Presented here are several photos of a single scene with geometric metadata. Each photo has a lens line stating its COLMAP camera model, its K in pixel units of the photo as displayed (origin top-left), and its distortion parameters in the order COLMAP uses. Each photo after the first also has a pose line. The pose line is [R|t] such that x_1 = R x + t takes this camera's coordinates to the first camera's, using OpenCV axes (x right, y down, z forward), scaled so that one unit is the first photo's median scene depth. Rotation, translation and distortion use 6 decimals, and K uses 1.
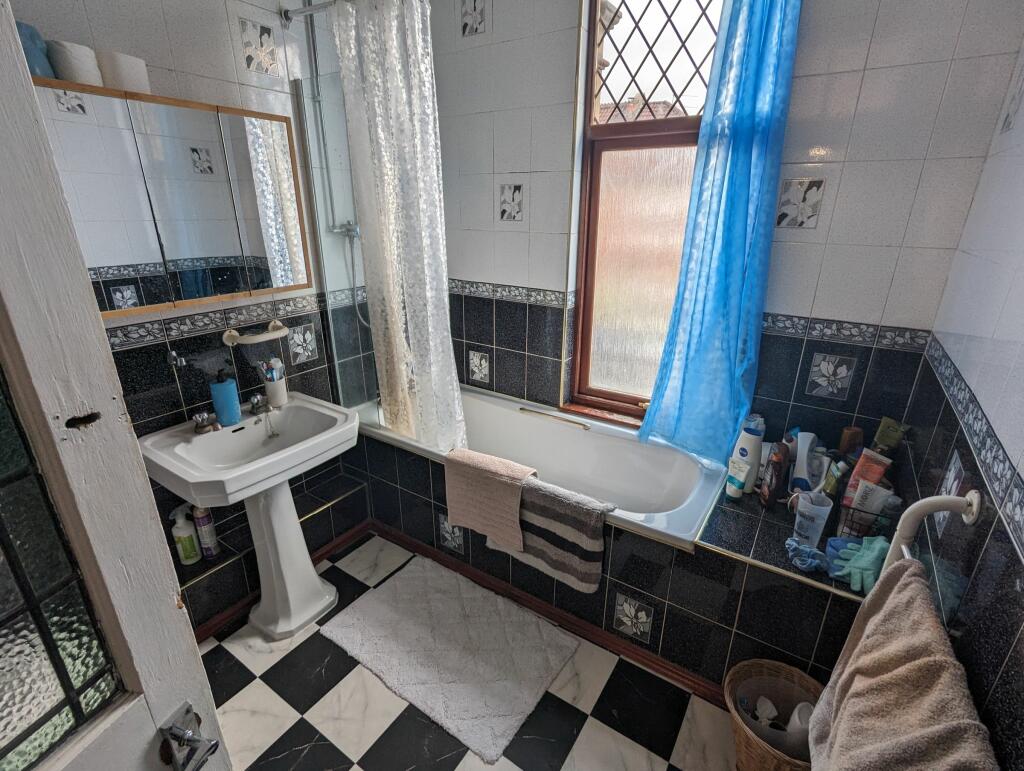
lens RADIAL K [[487.2, 0, 509.7], [0, 487.2, 384.9], [0, 0, 1]] dist [0.000496, 0.001747]
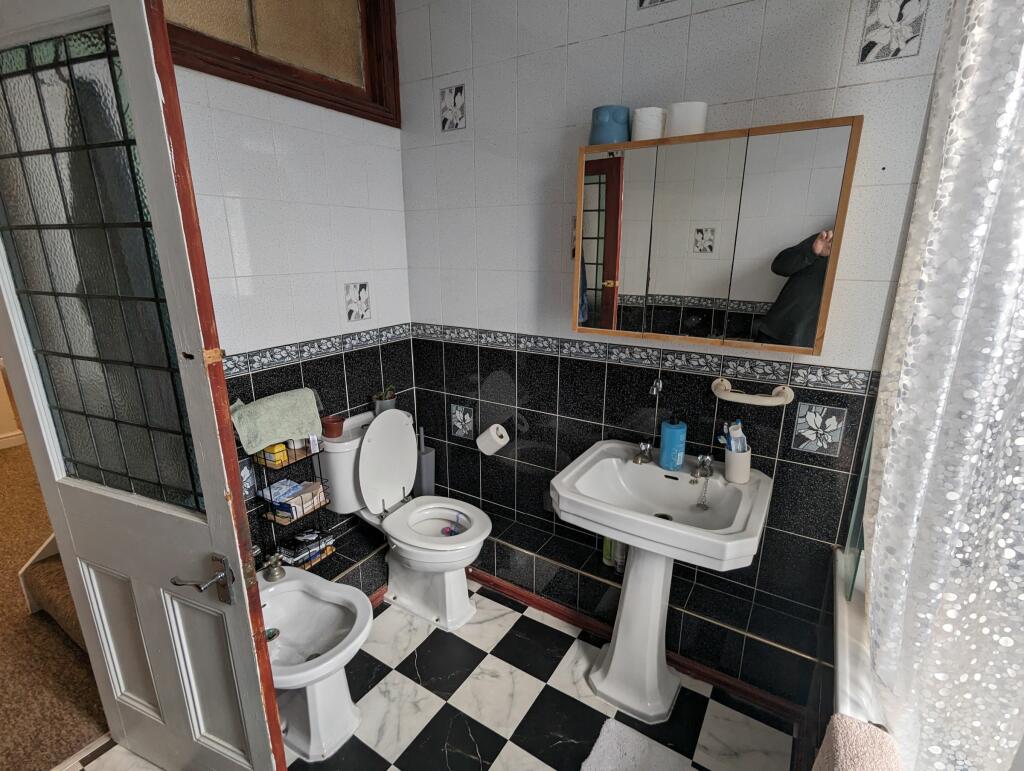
lens RADIAL K [[487.2, 0, 510.3], [0, 487.2, 386.3], [0, 0, 1]] dist [0.000496, 0.001747]
pose [[0.015157, 0.267958, -0.963311, 0.288332], [-0.348744, 0.904339, 0.246066, -0.186500], [0.937095, 0.332220, 0.107156, 0.549658]]
